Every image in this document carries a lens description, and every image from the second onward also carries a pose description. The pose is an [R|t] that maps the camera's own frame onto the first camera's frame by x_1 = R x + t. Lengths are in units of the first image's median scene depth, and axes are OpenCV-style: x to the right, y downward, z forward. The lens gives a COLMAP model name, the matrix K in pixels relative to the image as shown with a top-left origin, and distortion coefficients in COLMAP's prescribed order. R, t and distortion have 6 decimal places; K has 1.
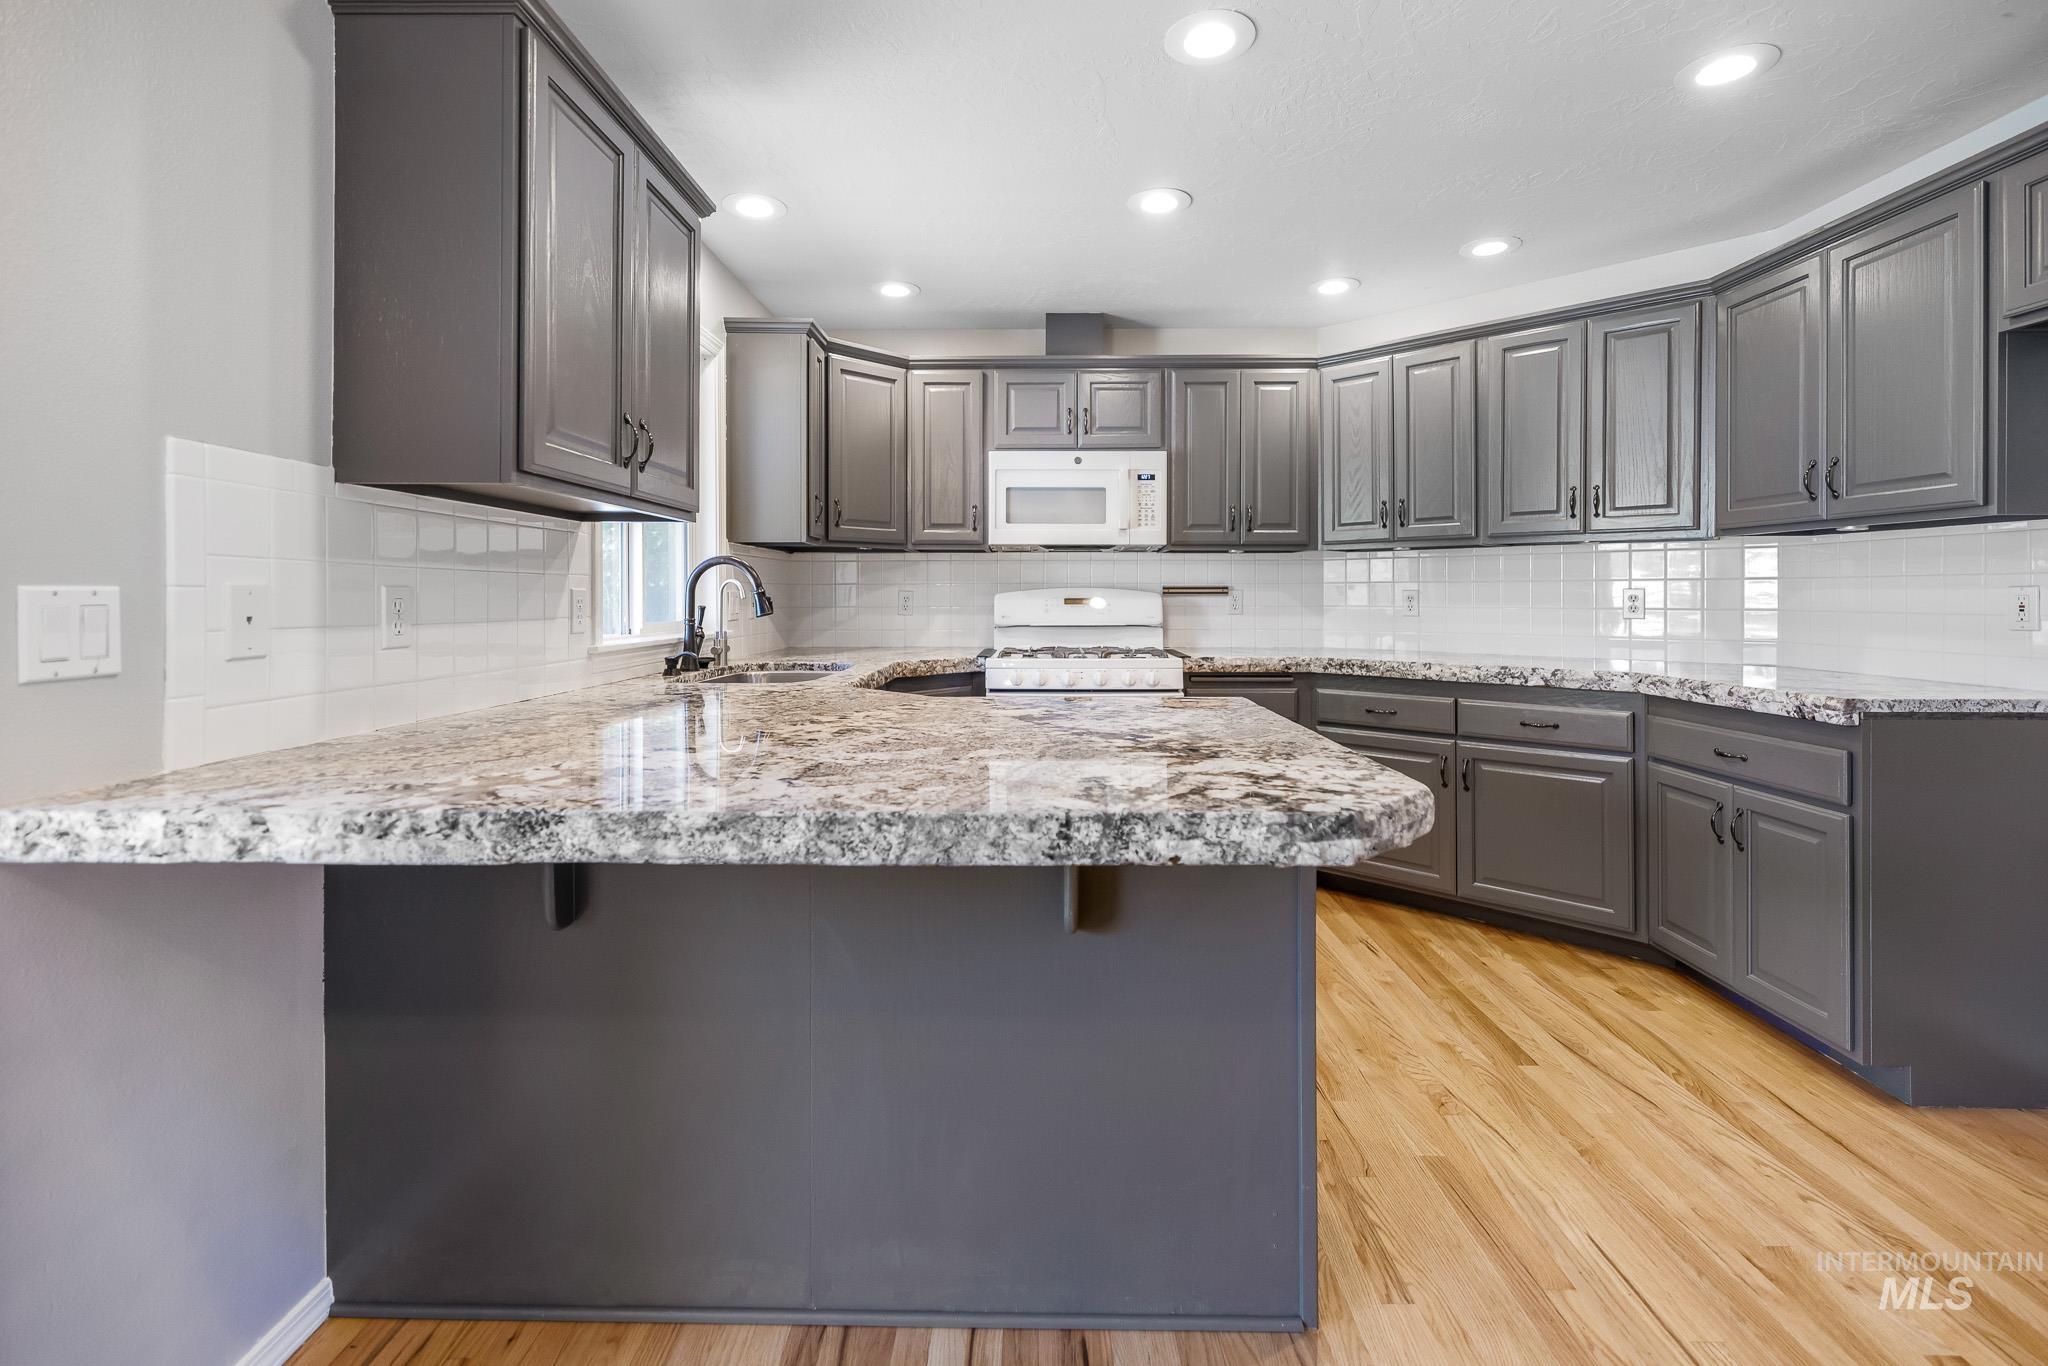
lens RADIAL K [[893.4, 0, 1019.9], [0, 893.4, 598.5], [0, 0, 1]] dist [0.000983, 0.000287]
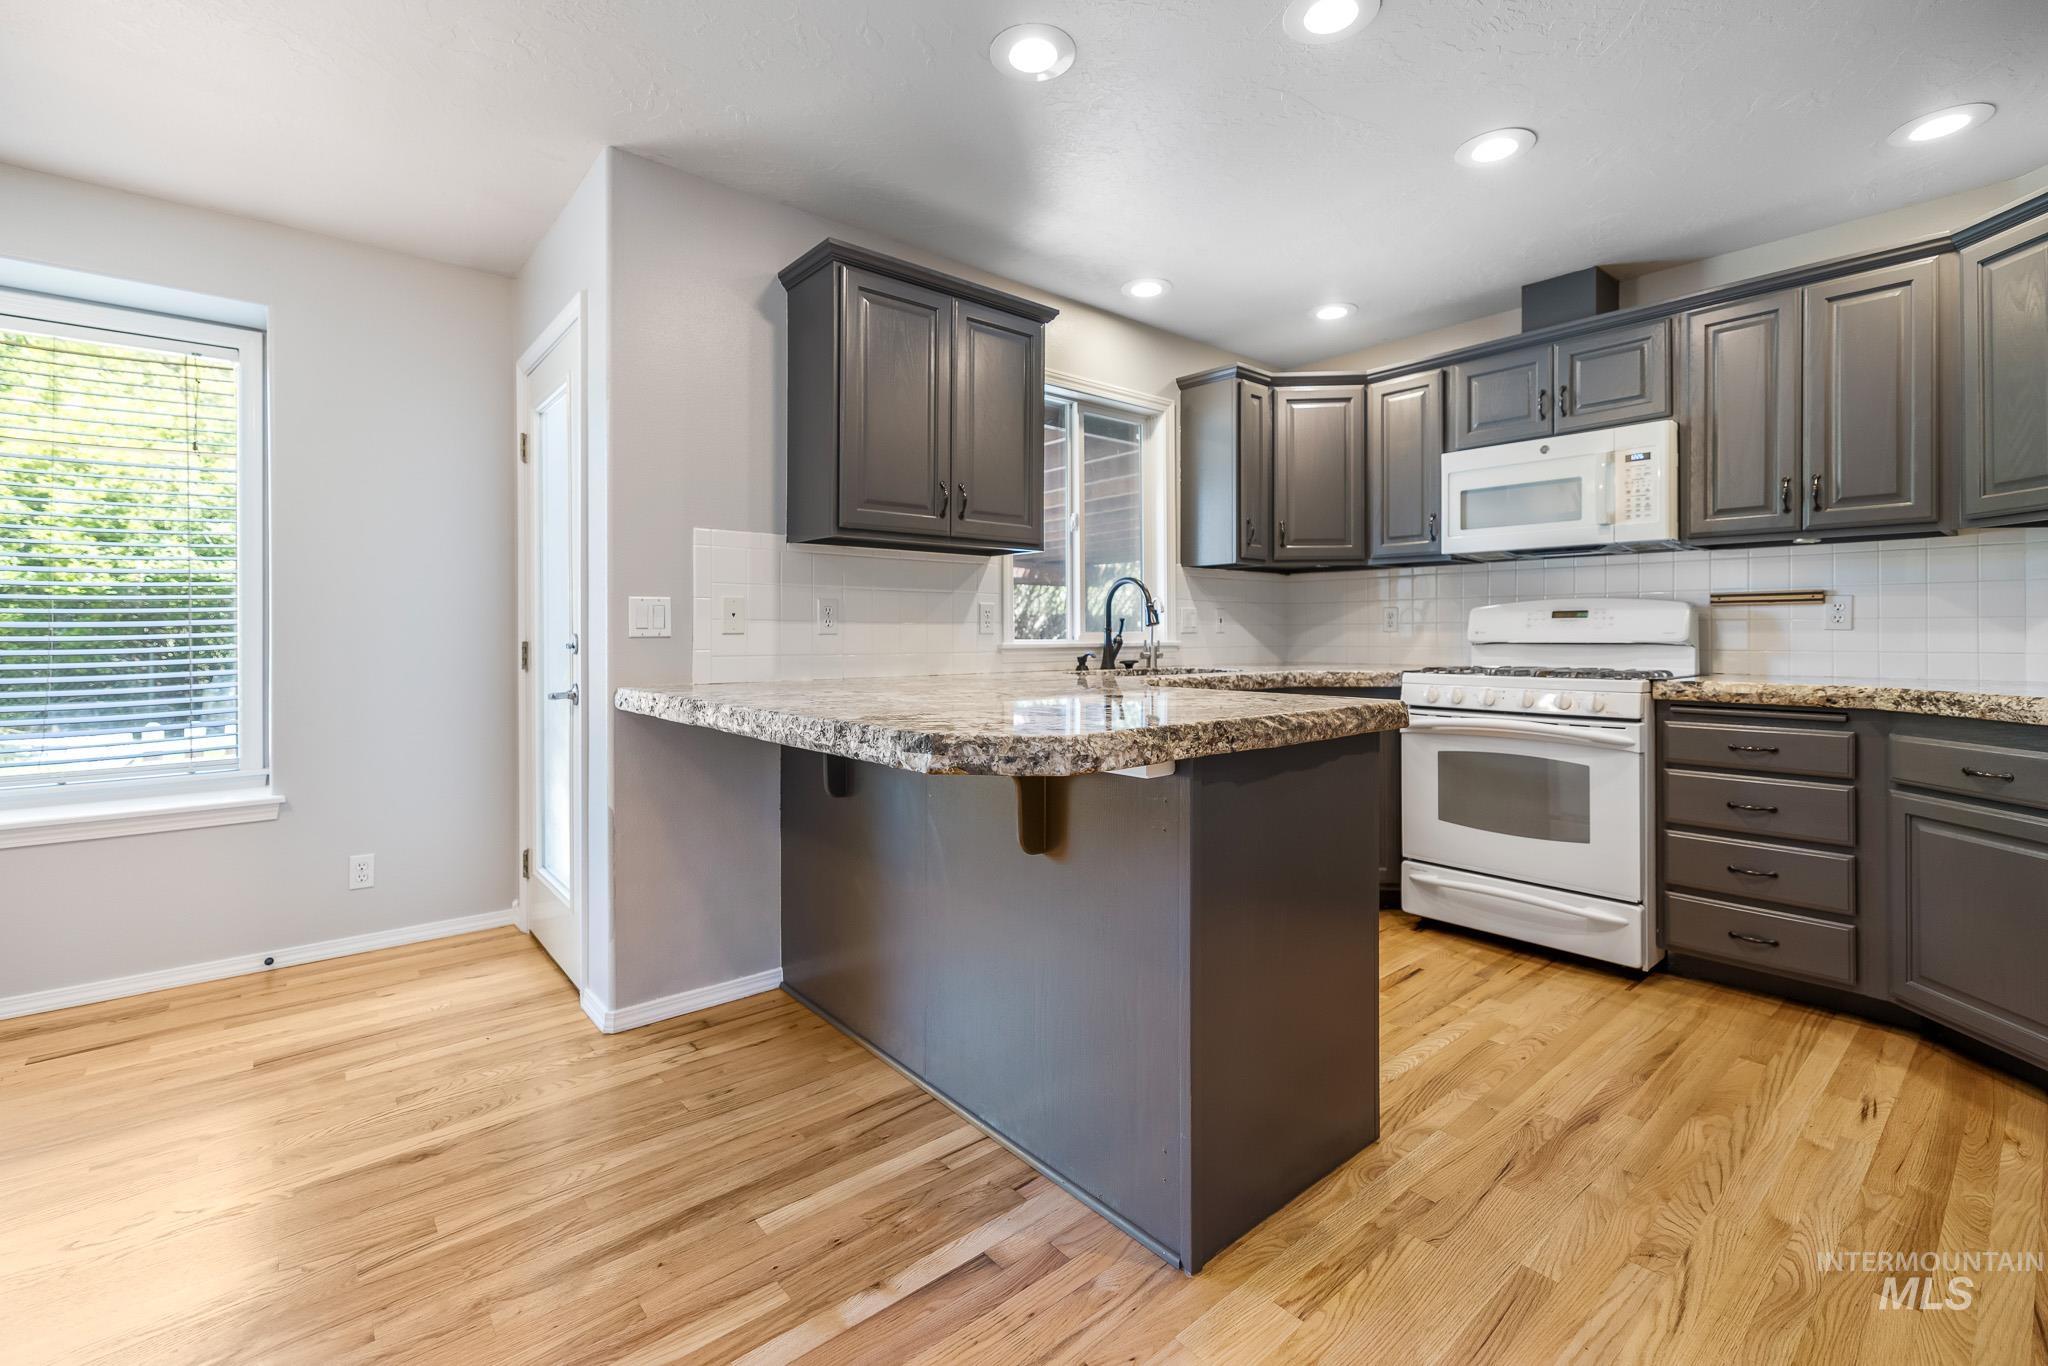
lens RADIAL K [[883.1, 0, 1030.0], [0, 883.1, 637.6], [0, 0, 1]] dist [0.001703, 0.000373]
pose [[0.664592, 0.002692, -0.747201, 0.410541], [-0.000281, 0.999994, 0.003352, 0.026361], [0.747206, -0.002017, 0.664589, 0.069988]]
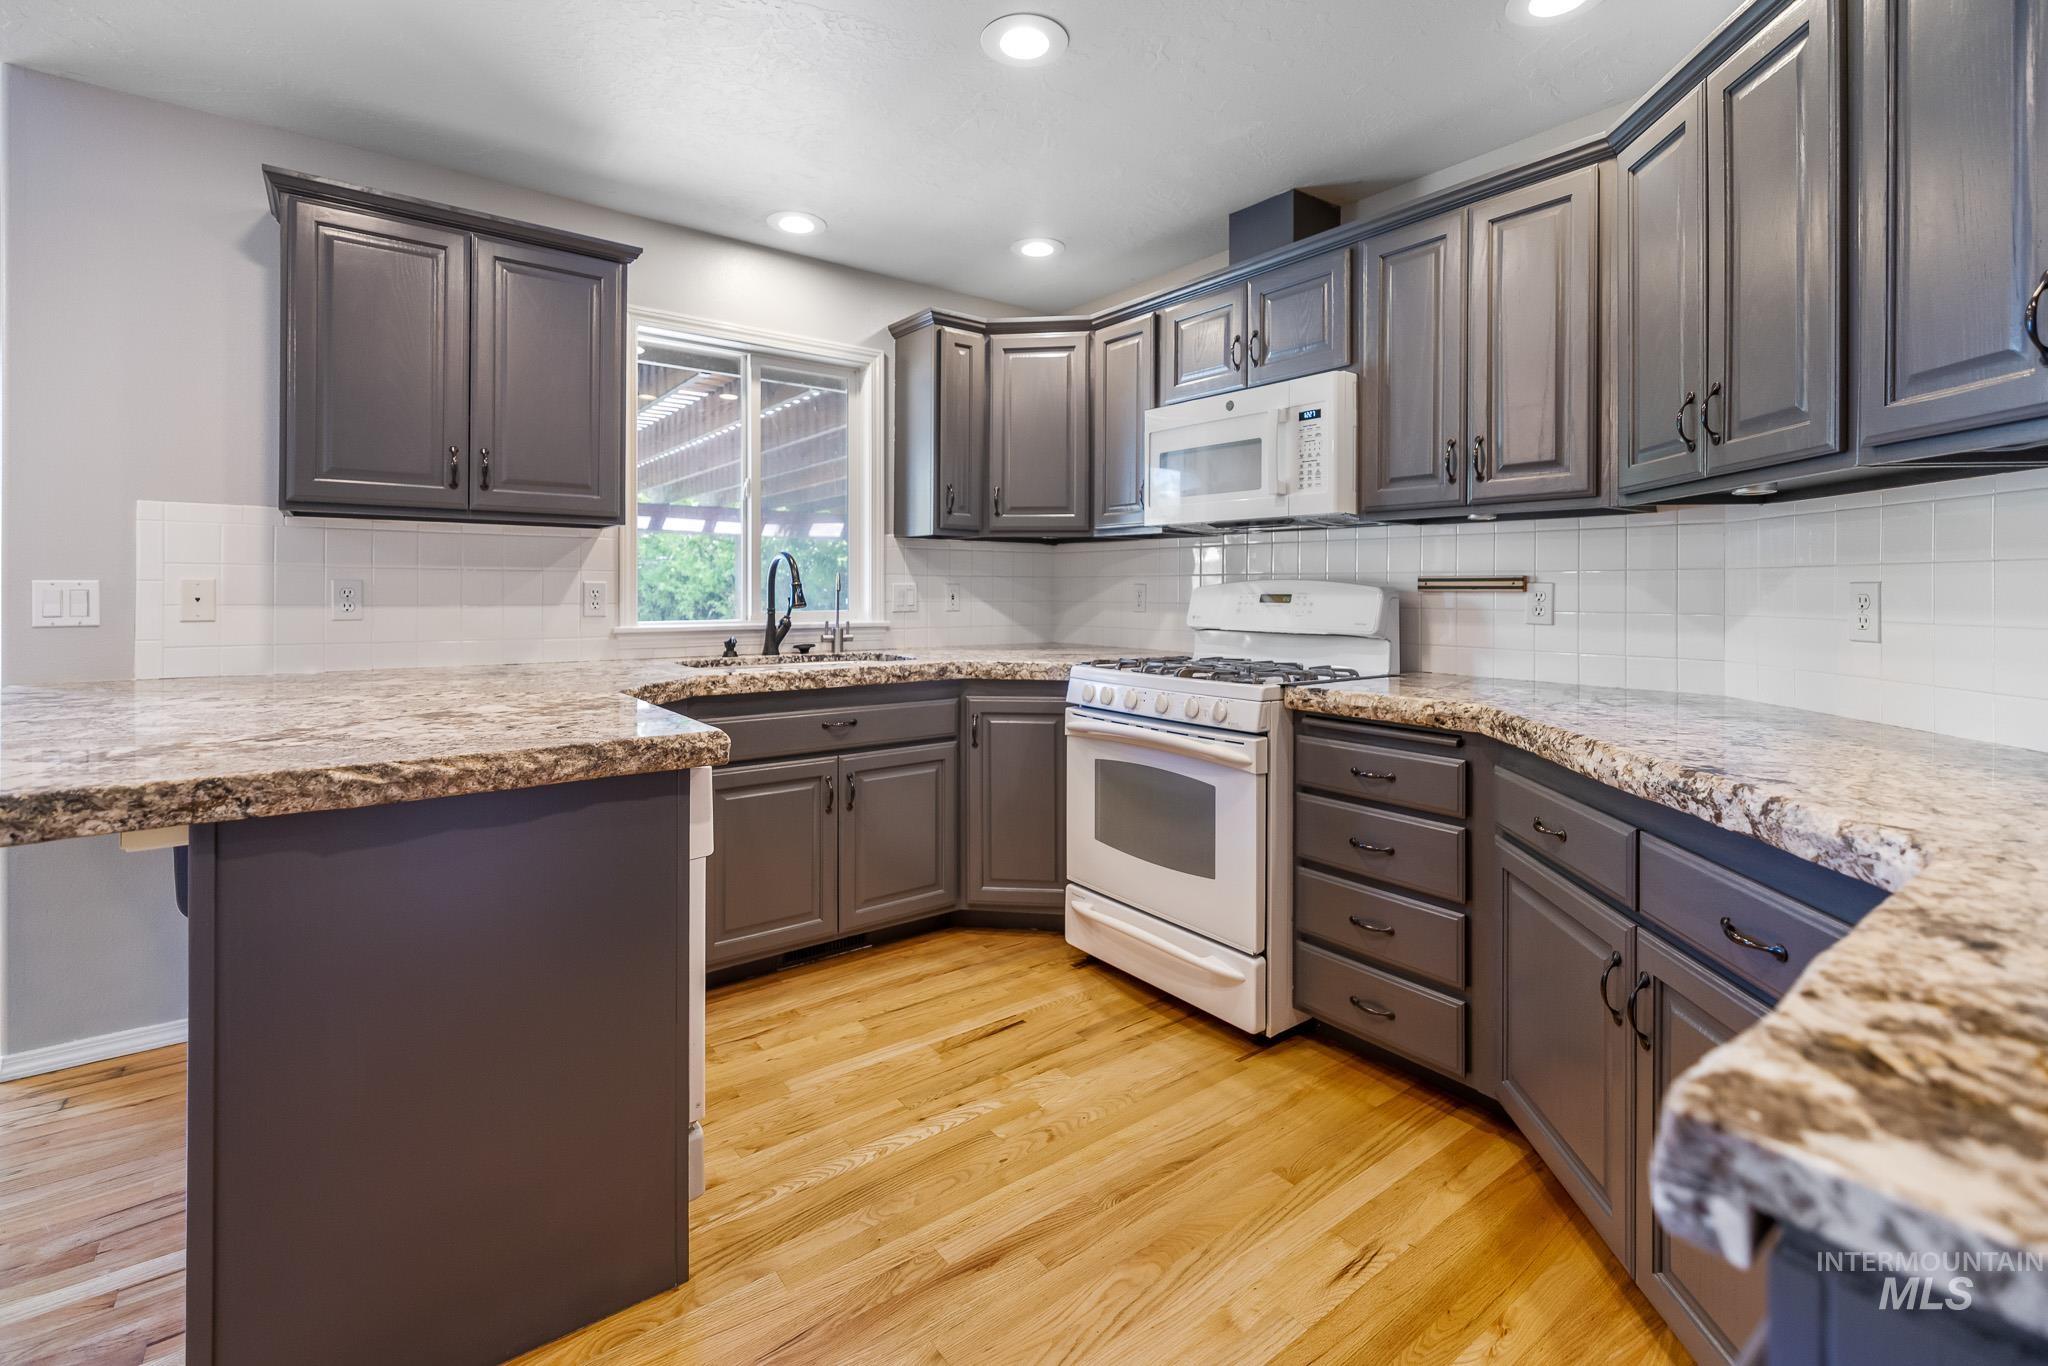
lens RADIAL K [[900.7, 0, 1026.2], [0, 900.7, 593.8], [0, 0, 1]] dist [0.001729, 0.000289]
pose [[0.623171, 0.008617, -0.782038, 0.595100], [-0.007465, 0.999959, 0.005069, -0.003210], [0.782050, 0.002679, 0.623210, 0.452956]]
